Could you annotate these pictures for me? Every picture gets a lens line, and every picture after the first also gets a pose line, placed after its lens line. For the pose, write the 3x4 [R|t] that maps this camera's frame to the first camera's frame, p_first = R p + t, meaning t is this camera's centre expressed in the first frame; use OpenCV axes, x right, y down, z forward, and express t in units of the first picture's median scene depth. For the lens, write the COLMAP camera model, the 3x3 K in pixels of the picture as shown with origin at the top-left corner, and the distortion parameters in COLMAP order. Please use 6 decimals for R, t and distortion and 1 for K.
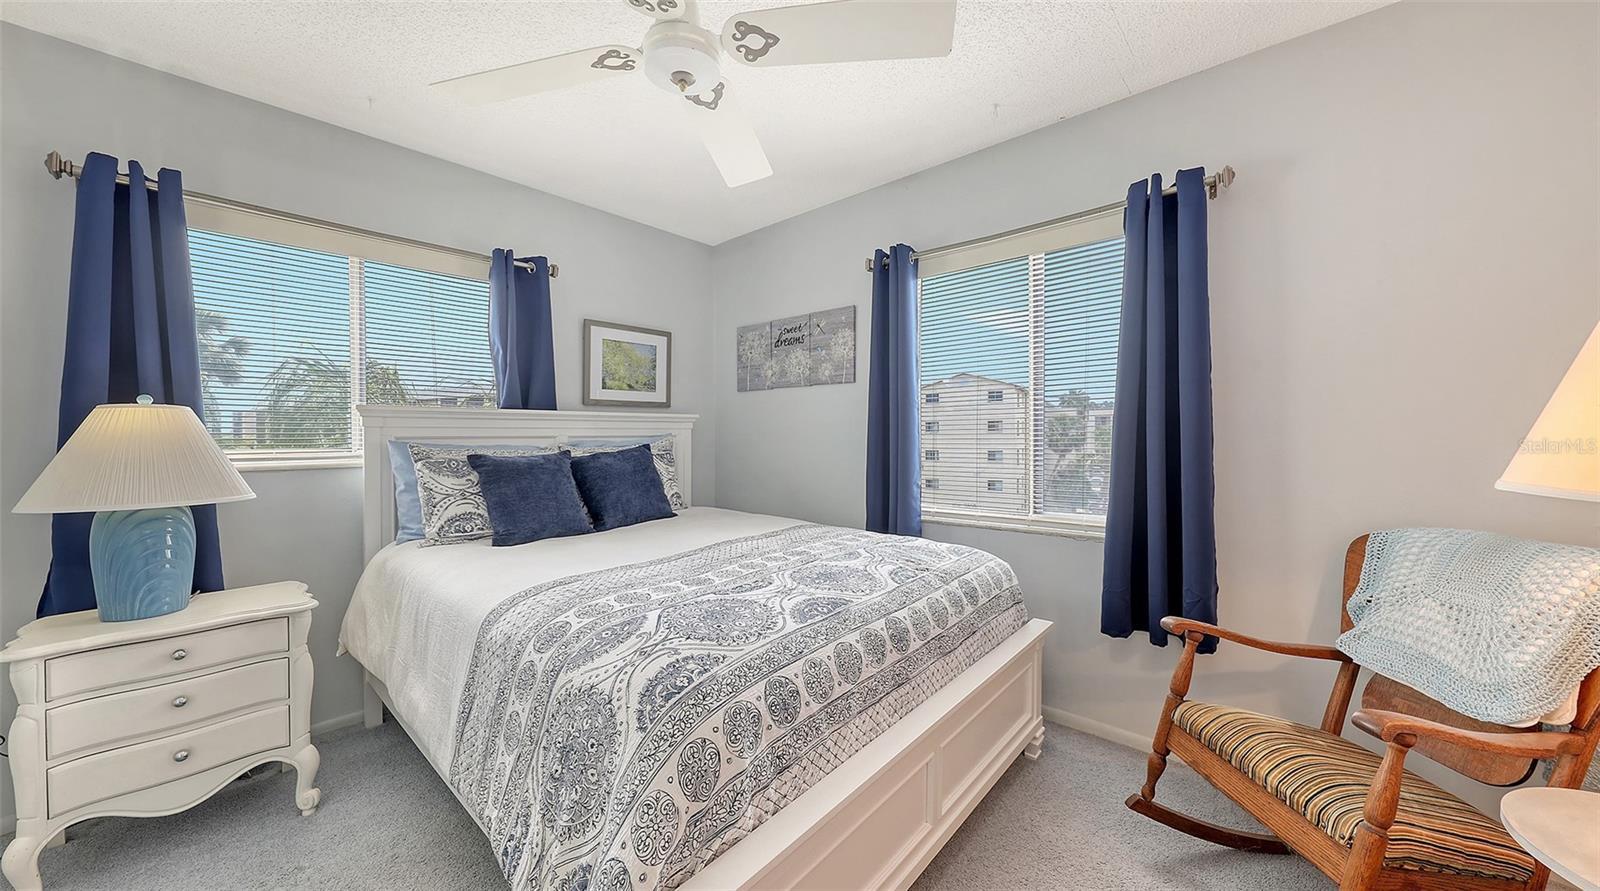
lens RADIAL K [[560.2, 0, 809.8], [0, 560.2, 442.1], [0, 0, 1]] dist [0.000293, -0.000012]
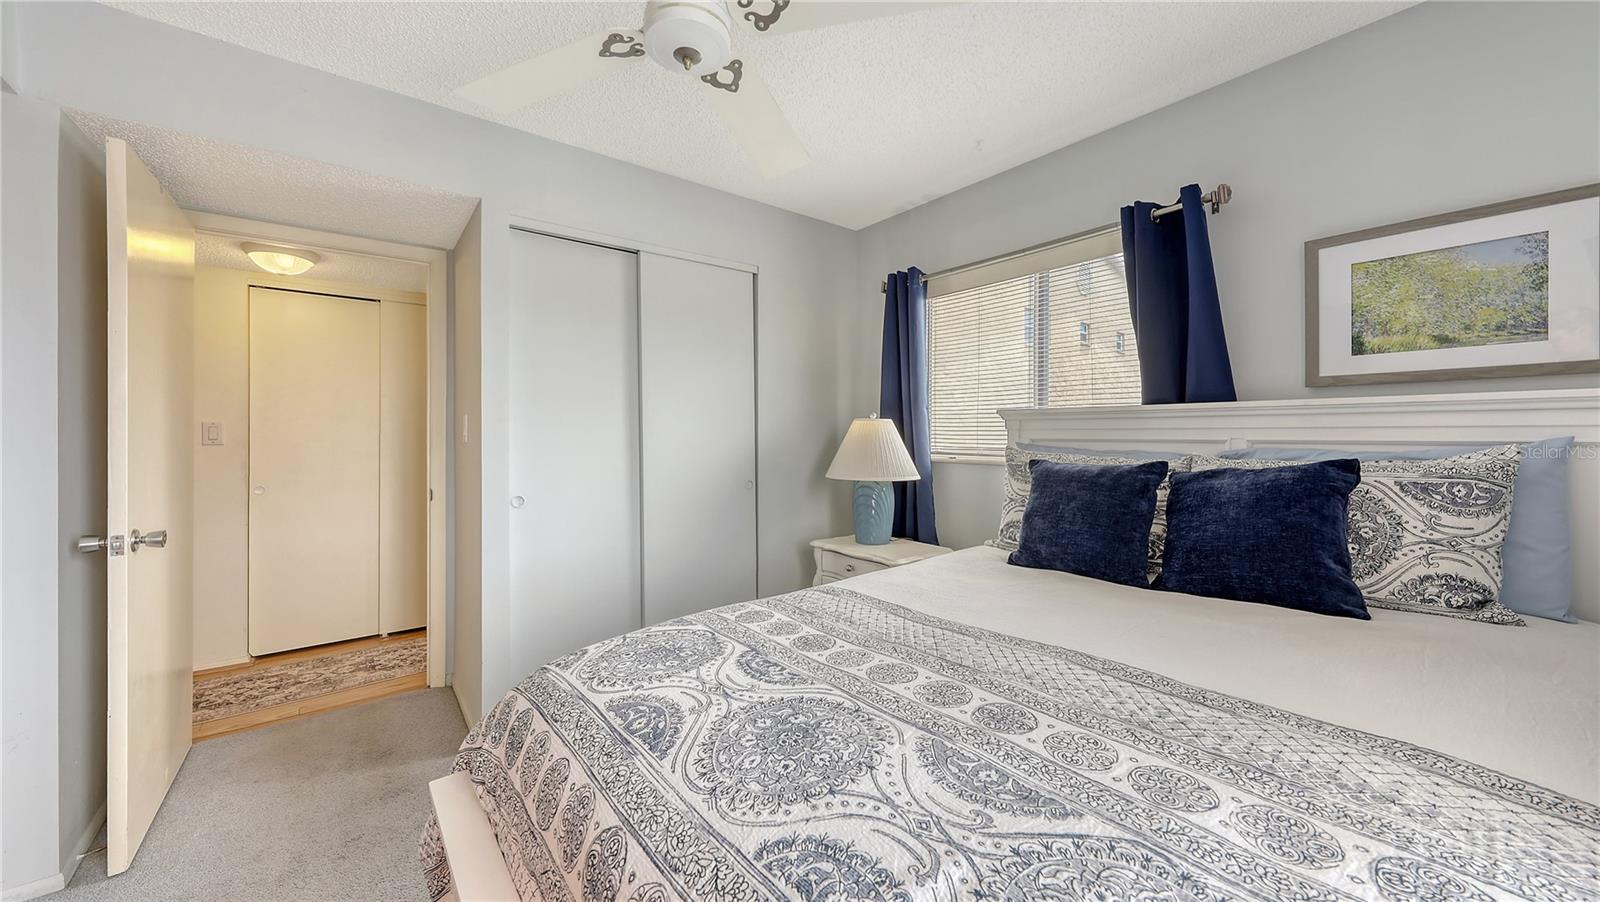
lens RADIAL K [[561.7, 0, 801.8], [0, 561.7, 435.3], [0, 0, 1]] dist [0.000167, -0.000006]
pose [[-0.180189, 0.004161, -0.983623, 0.358677], [-0.010960, 0.999920, 0.006237, -0.018498], [0.983571, 0.011904, -0.180129, 0.757664]]
